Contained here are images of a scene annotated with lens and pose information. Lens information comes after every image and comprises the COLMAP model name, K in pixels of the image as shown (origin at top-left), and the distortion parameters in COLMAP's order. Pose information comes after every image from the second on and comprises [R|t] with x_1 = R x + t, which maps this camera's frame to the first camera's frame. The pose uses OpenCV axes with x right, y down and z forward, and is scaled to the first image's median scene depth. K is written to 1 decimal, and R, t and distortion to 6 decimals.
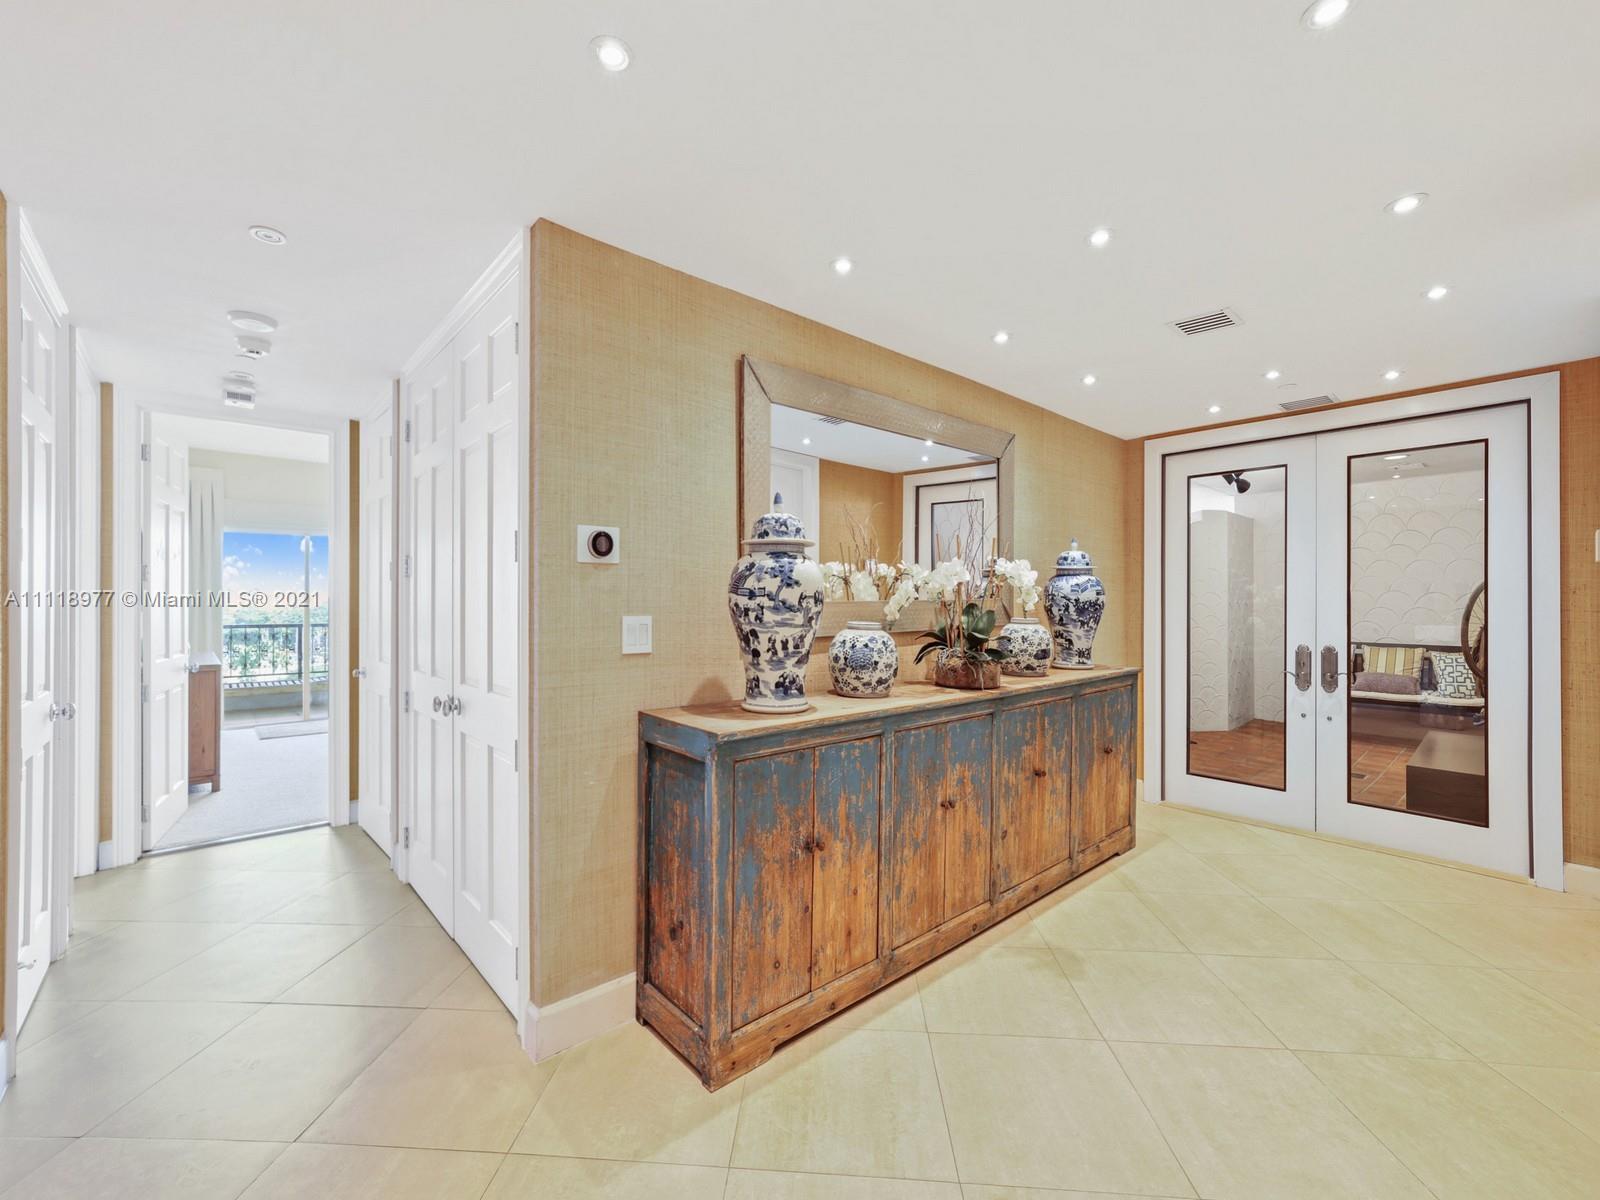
lens RADIAL K [[666.6, 0, 800.0], [0, 666.6, 600.0], [0, 0, 1]] dist [-0.012178, 0.011971]
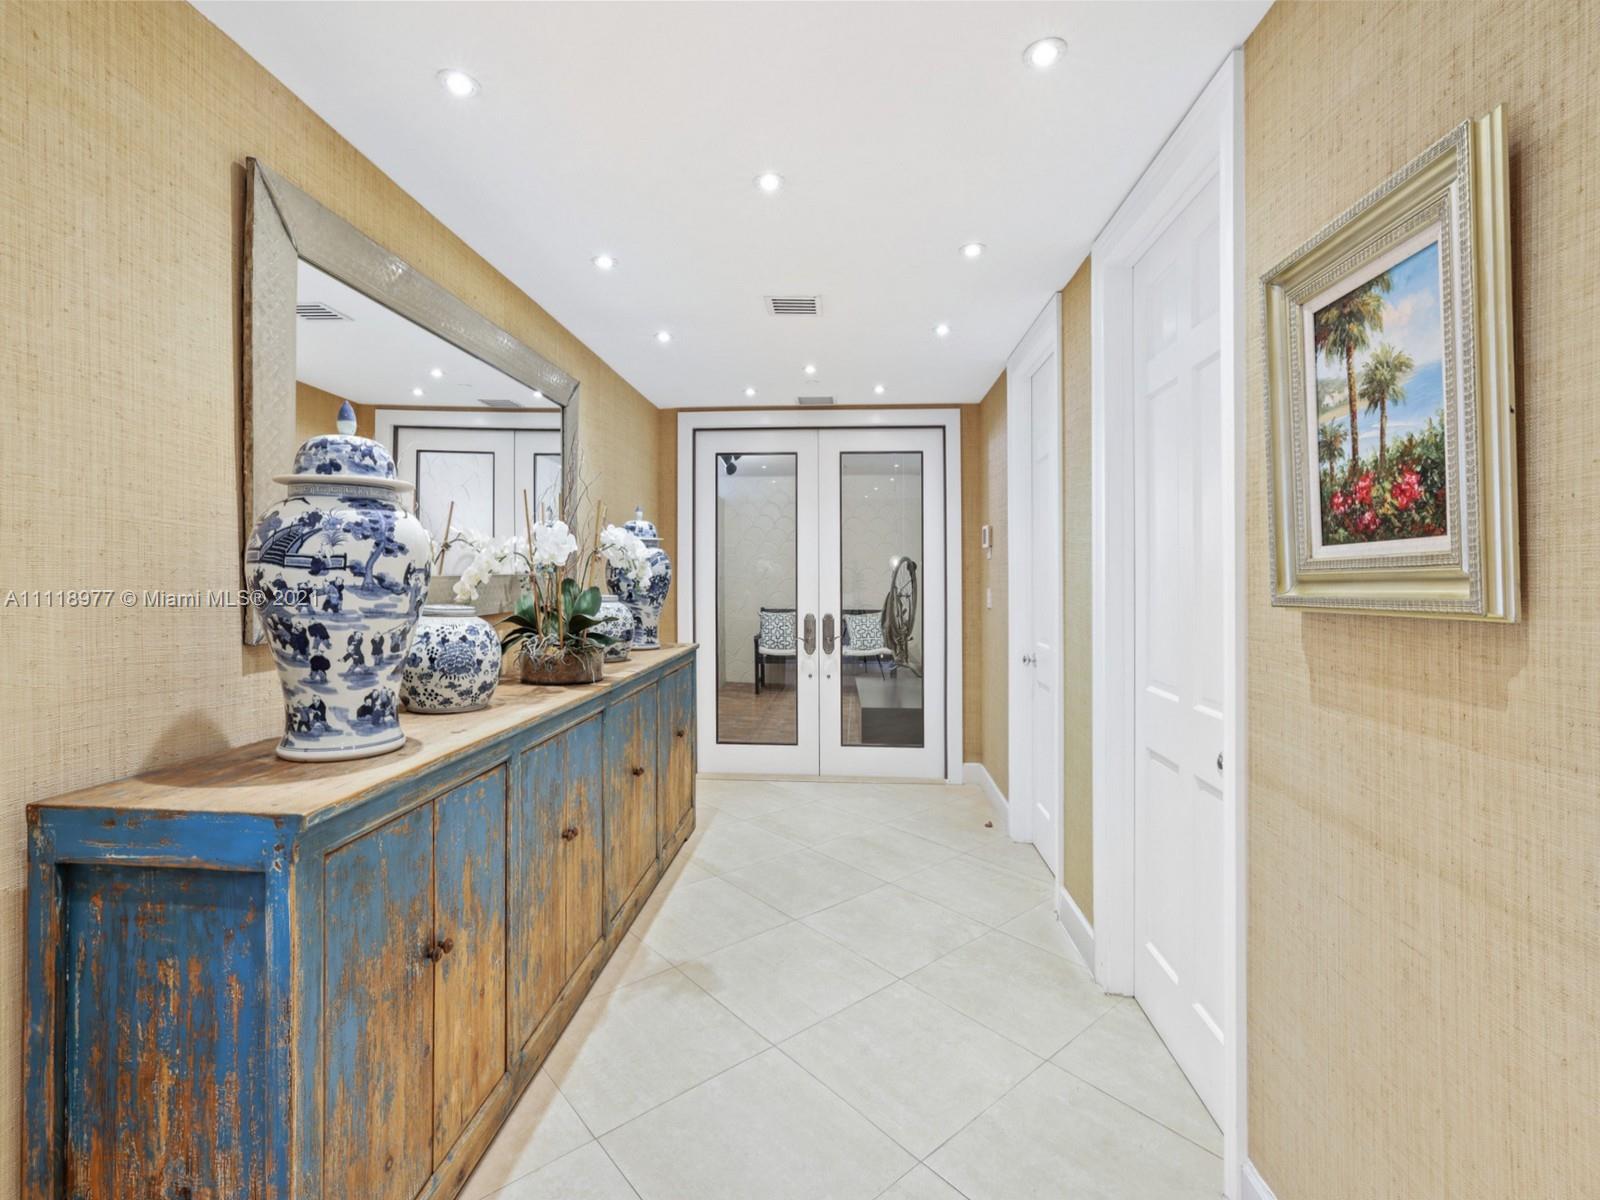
lens RADIAL K [[720.7, 0, 793.4], [0, 720.7, 578.3], [0, 0, 1]] dist [-0.017342, 0.014269]
pose [[0.725064, -0.003491, 0.688673, -0.194592], [-0.001606, 0.999976, 0.006759, -0.002155], [-0.688680, -0.006007, 0.725041, 0.228371]]
